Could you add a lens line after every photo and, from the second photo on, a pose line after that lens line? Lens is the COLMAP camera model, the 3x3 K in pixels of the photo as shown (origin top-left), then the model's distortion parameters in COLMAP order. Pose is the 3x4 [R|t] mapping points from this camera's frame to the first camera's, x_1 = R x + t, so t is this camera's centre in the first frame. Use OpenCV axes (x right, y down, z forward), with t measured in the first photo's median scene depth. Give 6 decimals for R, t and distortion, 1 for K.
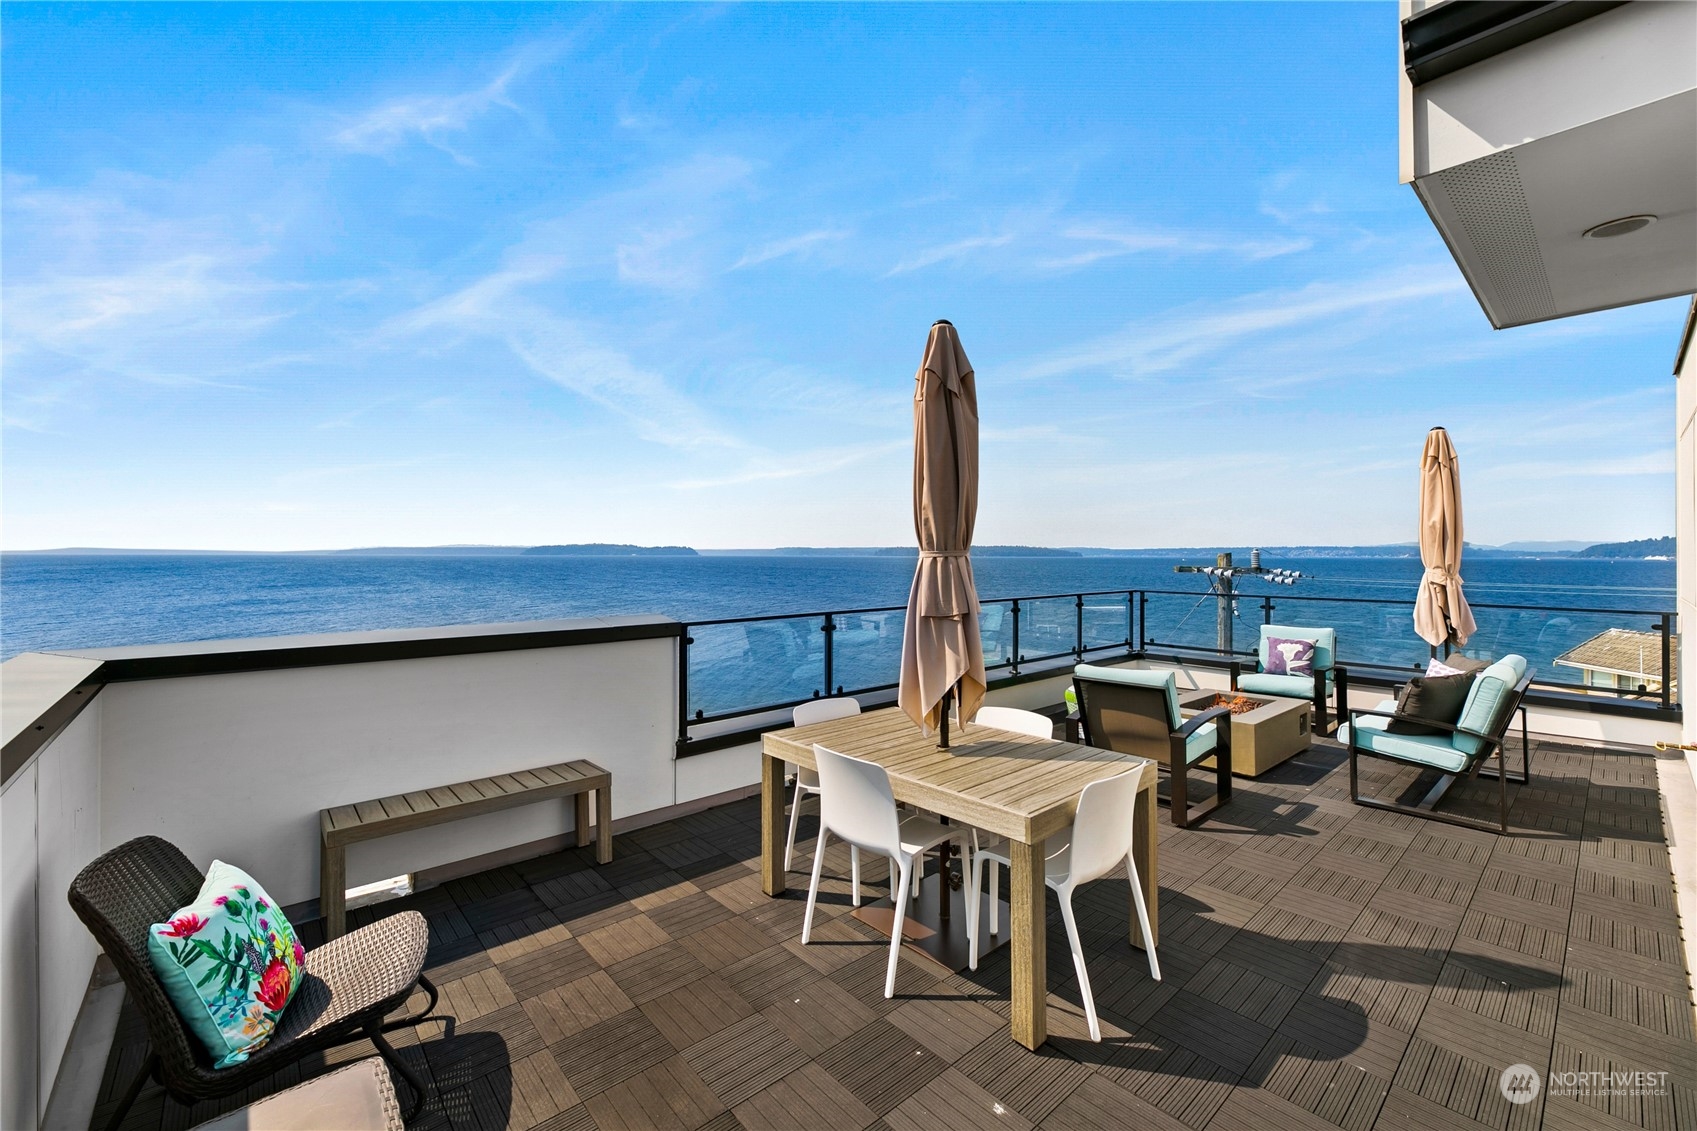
lens RADIAL K [[690.9, 0, 840.9], [0, 690.9, 556.6], [0, 0, 1]] dist [0.000399, -0.000127]
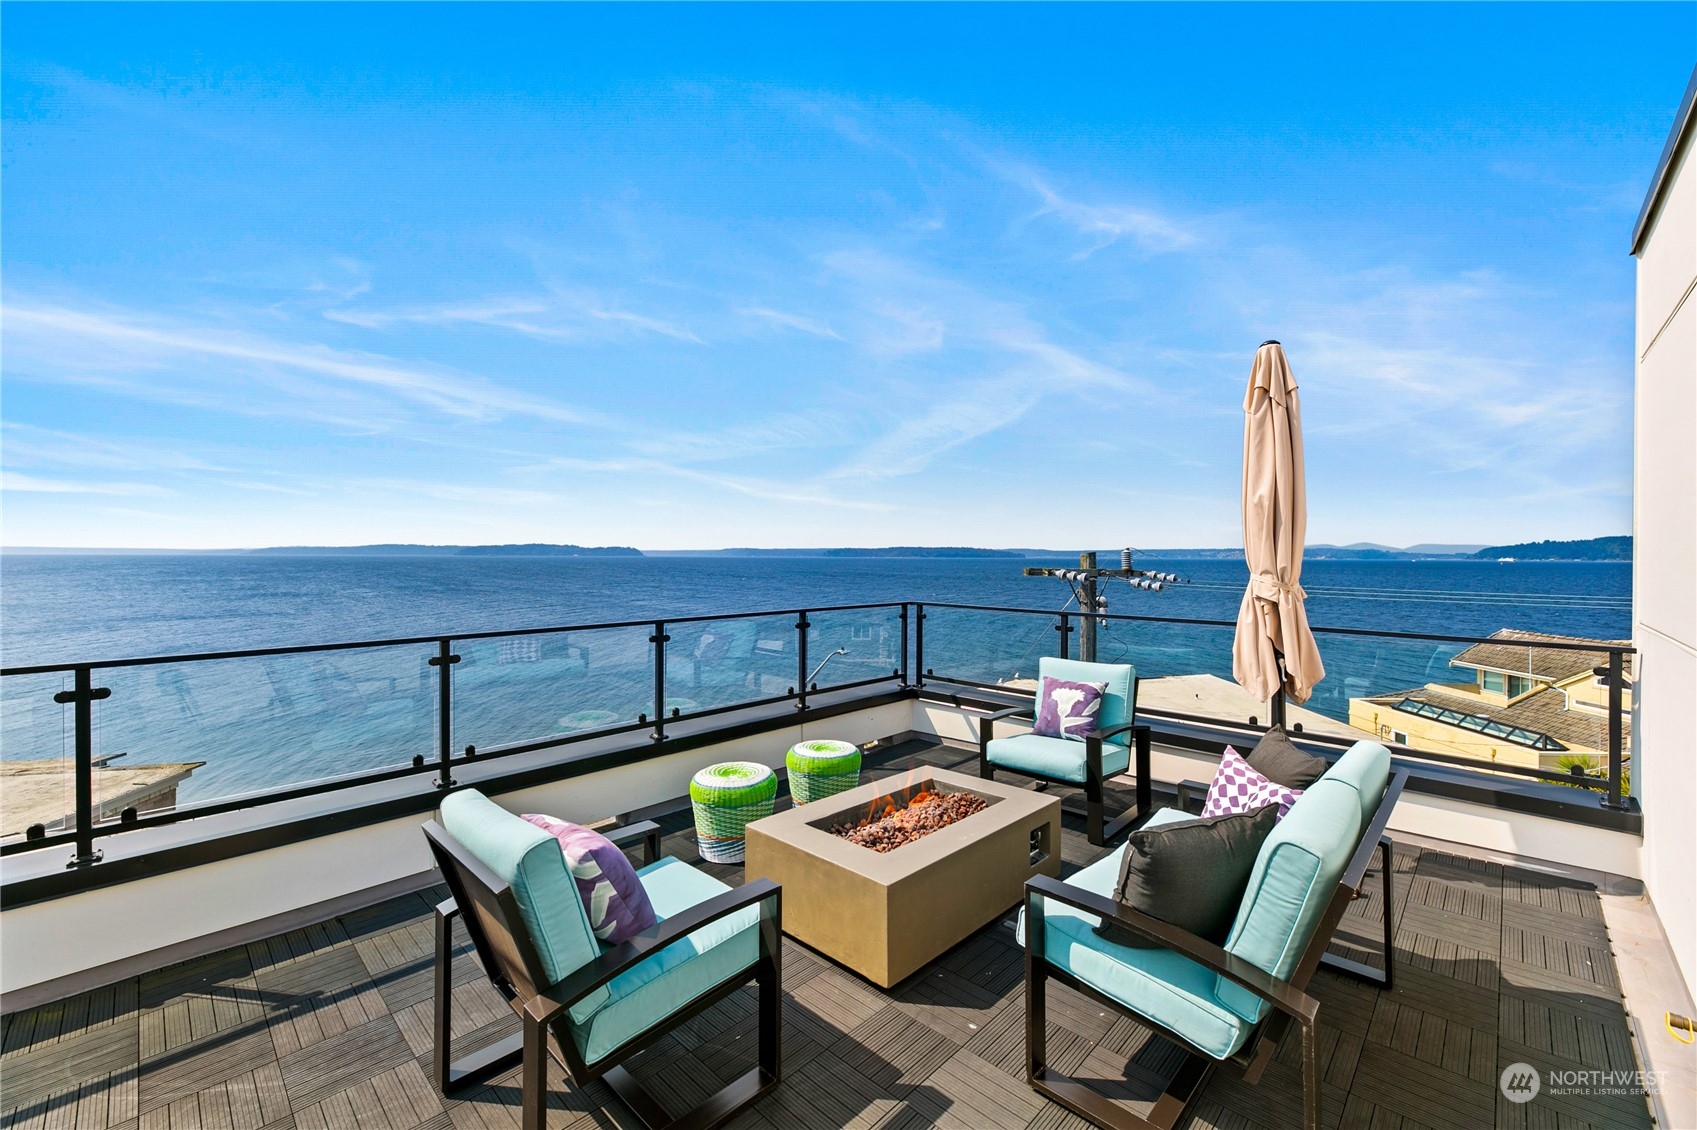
lens RADIAL K [[690.0, 0, 848.5], [0, 690.0, 565.0], [0, 0, 1]] dist [0.000949, 0.000375]
pose [[0.996555, 0.000891, 0.082928, 0.397769], [-0.001784, 0.999941, 0.010694, 0.003073], [-0.082914, -0.010805, 0.996498, 0.380351]]
